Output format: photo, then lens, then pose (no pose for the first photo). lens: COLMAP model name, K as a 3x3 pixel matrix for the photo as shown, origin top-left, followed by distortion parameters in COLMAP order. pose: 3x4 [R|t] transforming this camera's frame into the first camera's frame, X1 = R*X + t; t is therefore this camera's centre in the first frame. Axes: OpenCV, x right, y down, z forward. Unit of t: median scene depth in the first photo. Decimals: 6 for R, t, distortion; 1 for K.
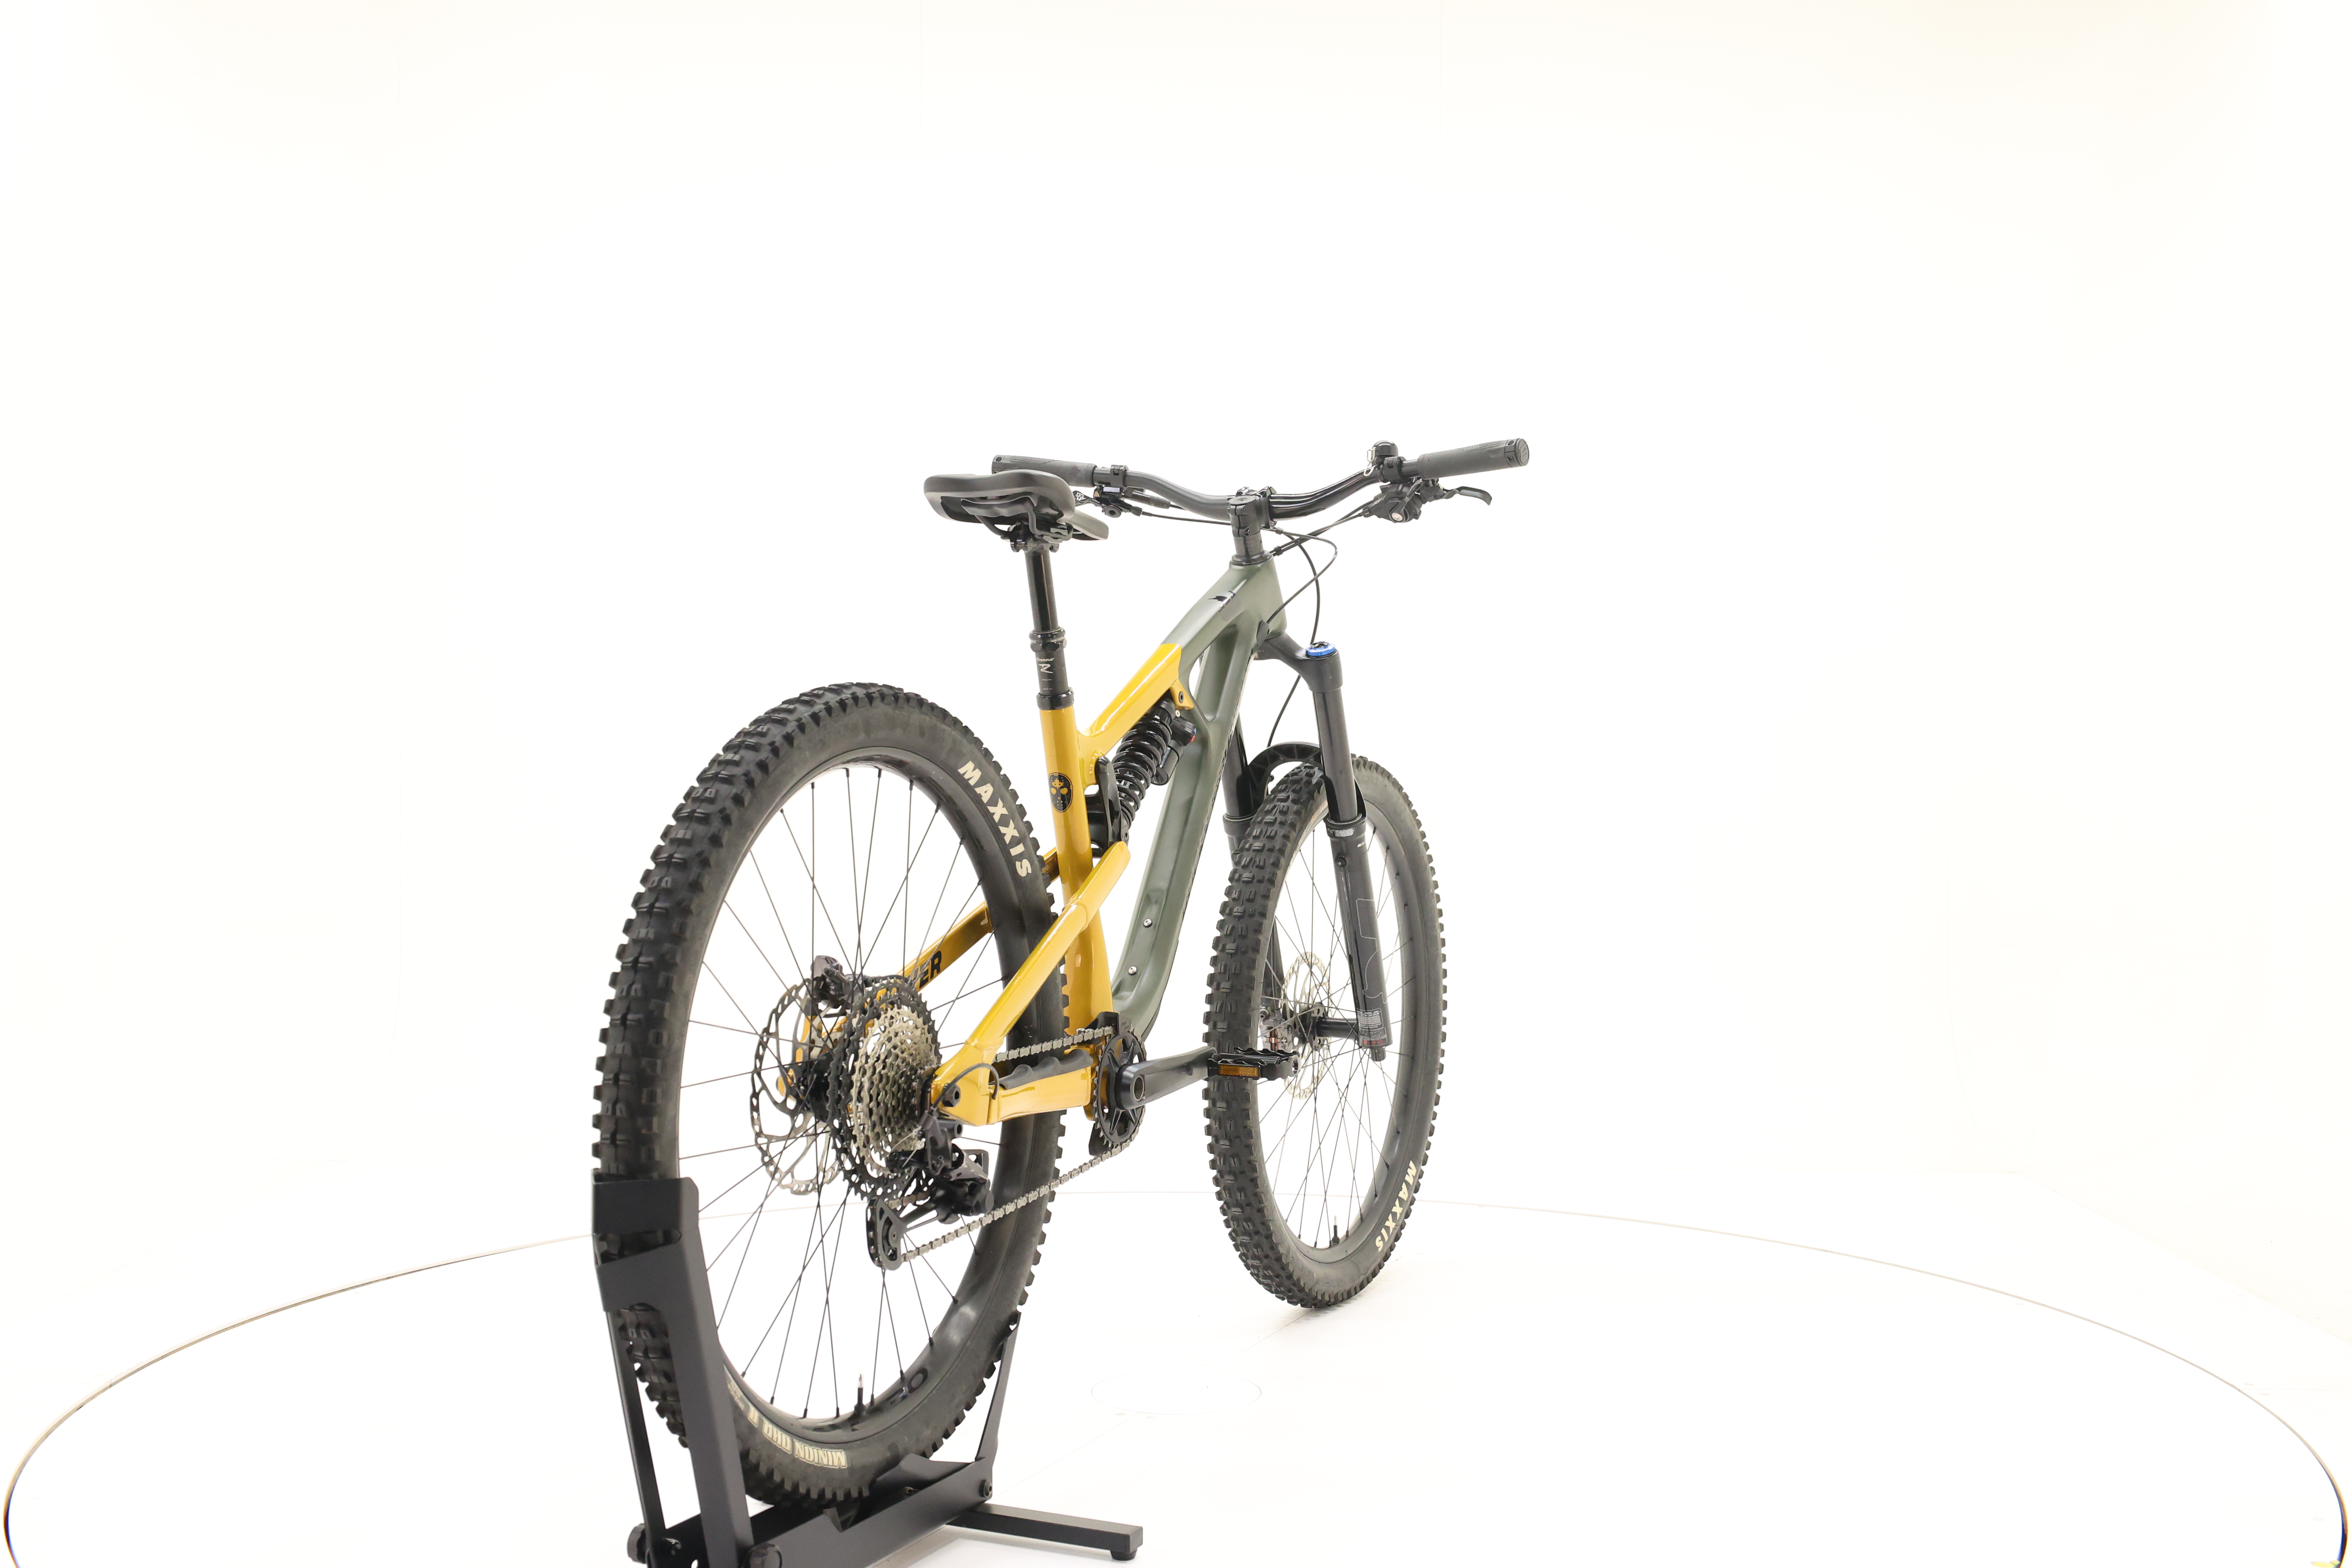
lens RADIAL K [[2529.0, 0, 1171.3], [0, 2529.0, 732.1], [0, 0, 1]] dist [-0.014652, 0.015909]
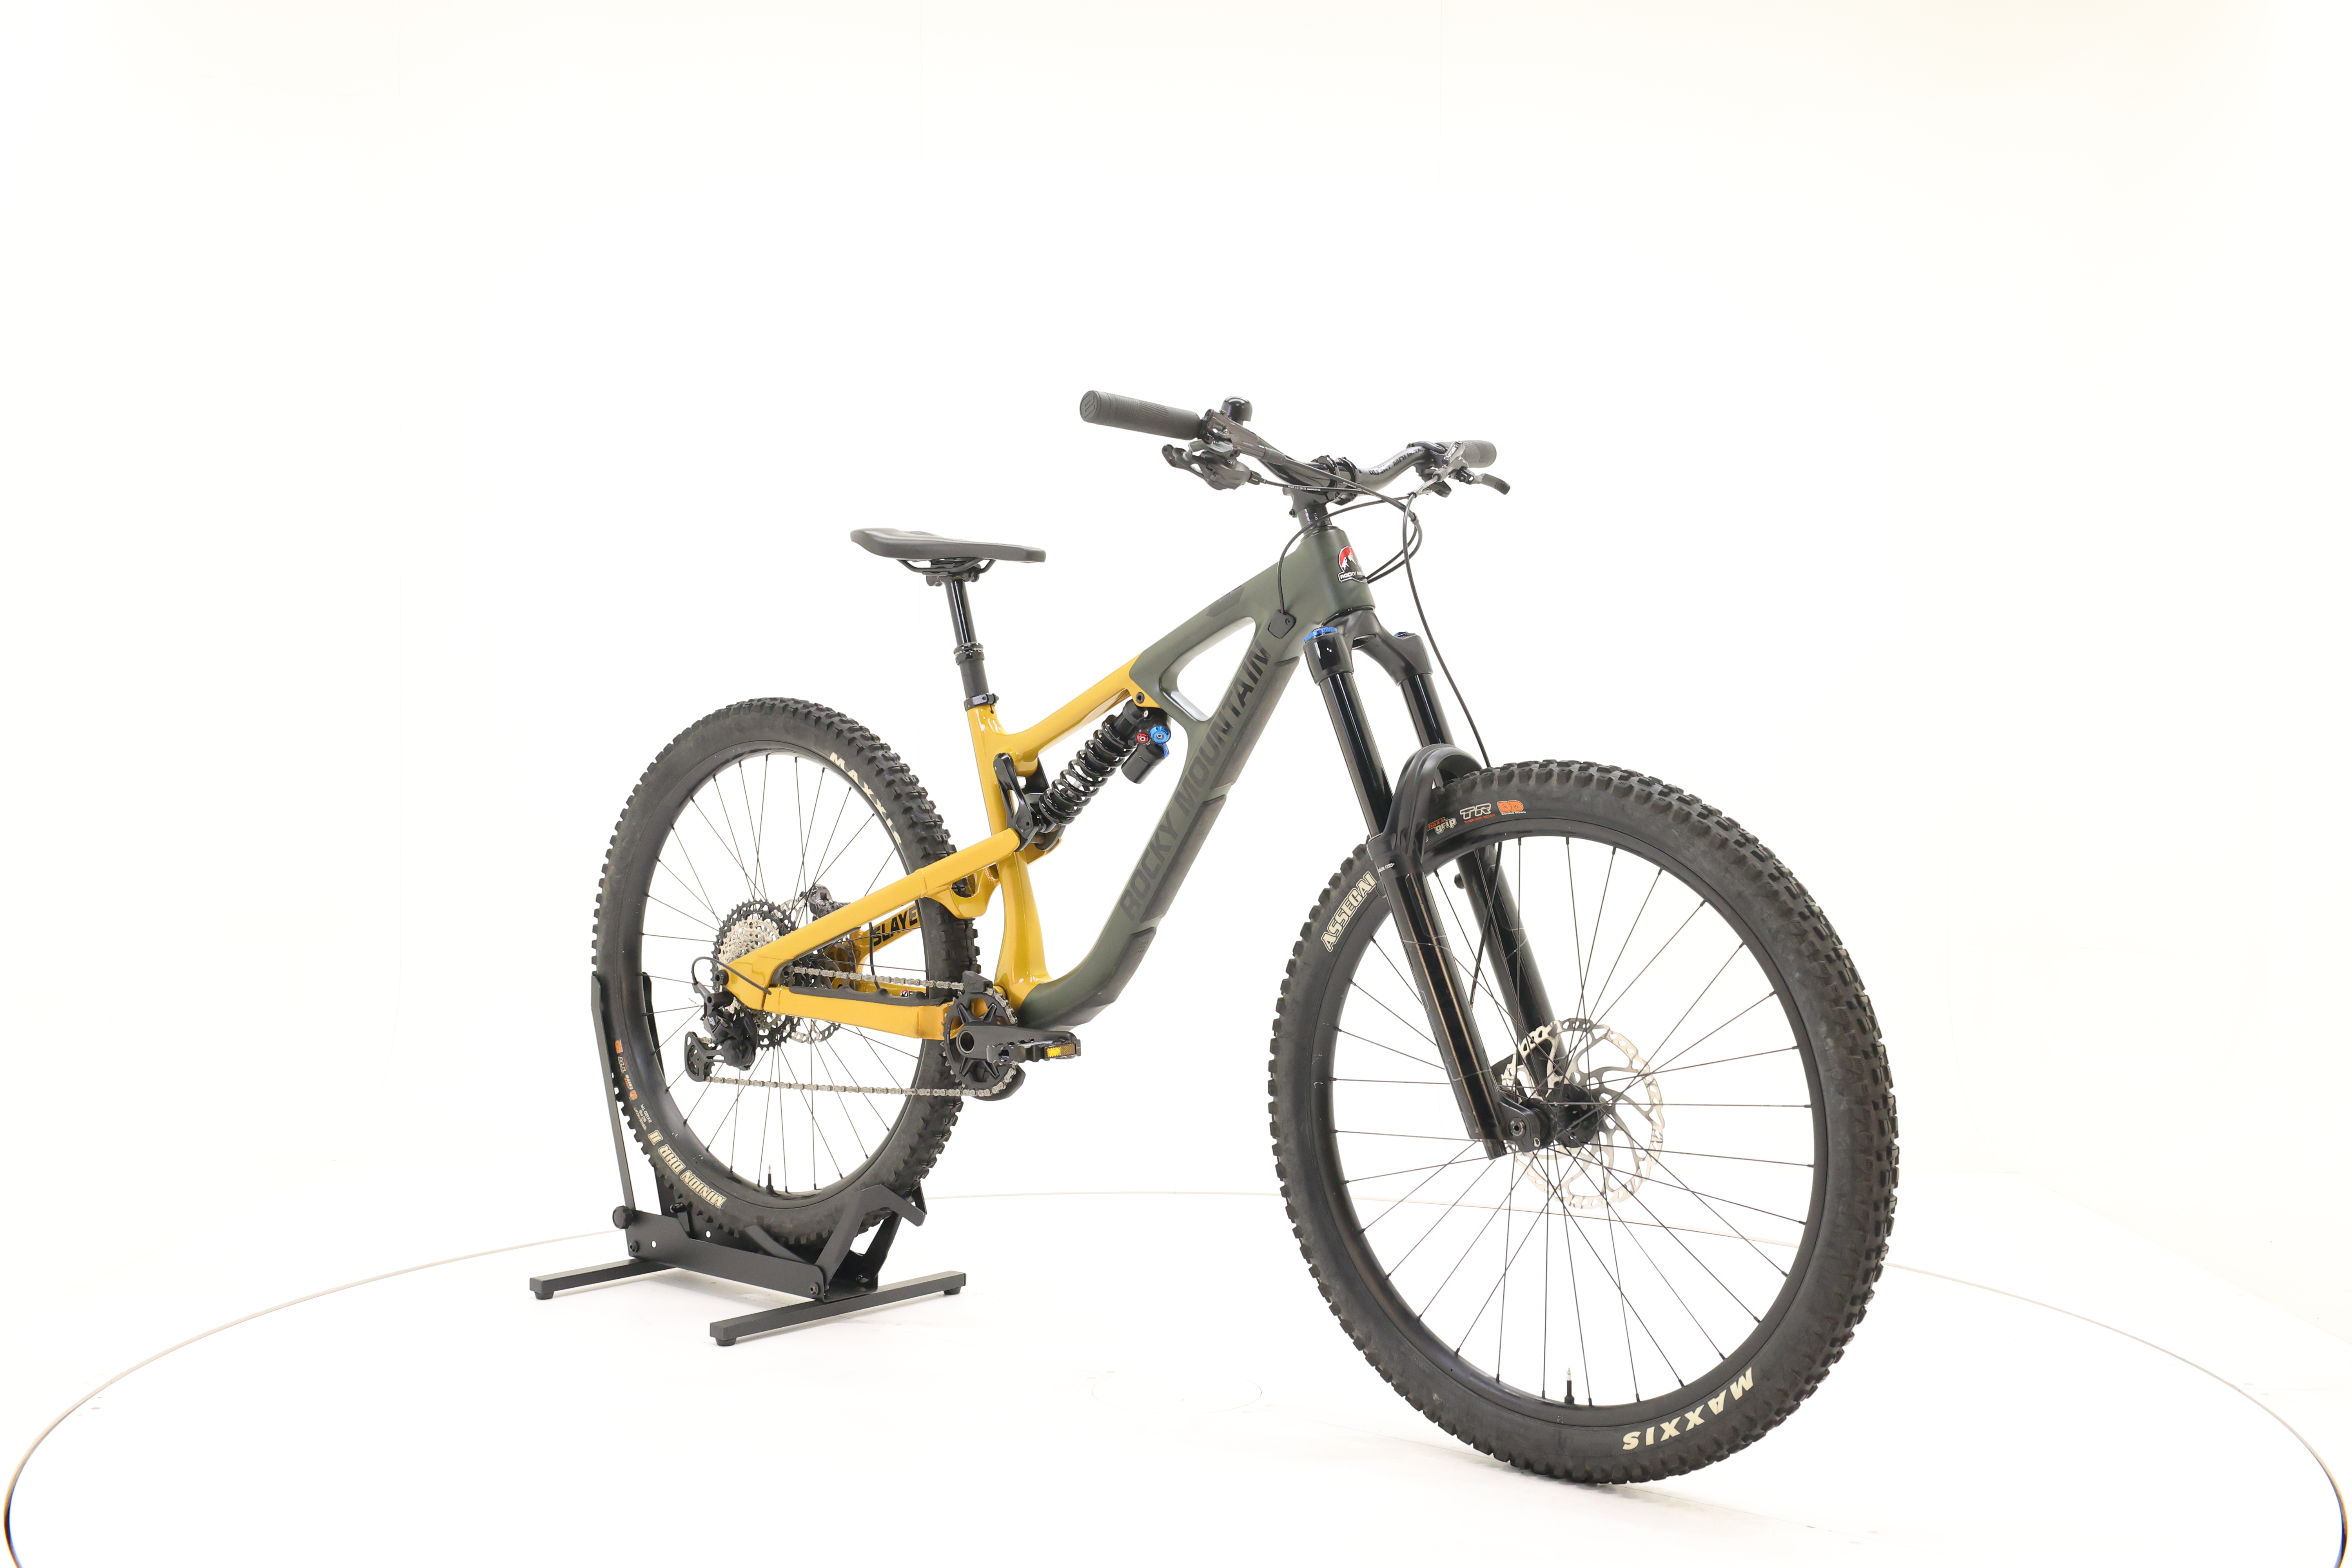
lens RADIAL K [[2529.0, 0, 1171.3], [0, 2529.0, 732.1], [0, 0, 1]] dist [-0.014652, 0.015909]
pose [[-0.270380, -0.003417, -0.962748, 1.083567], [-0.004343, 0.999988, -0.002329, 0.002741], [0.962744, 0.003552, -0.270391, 1.421382]]
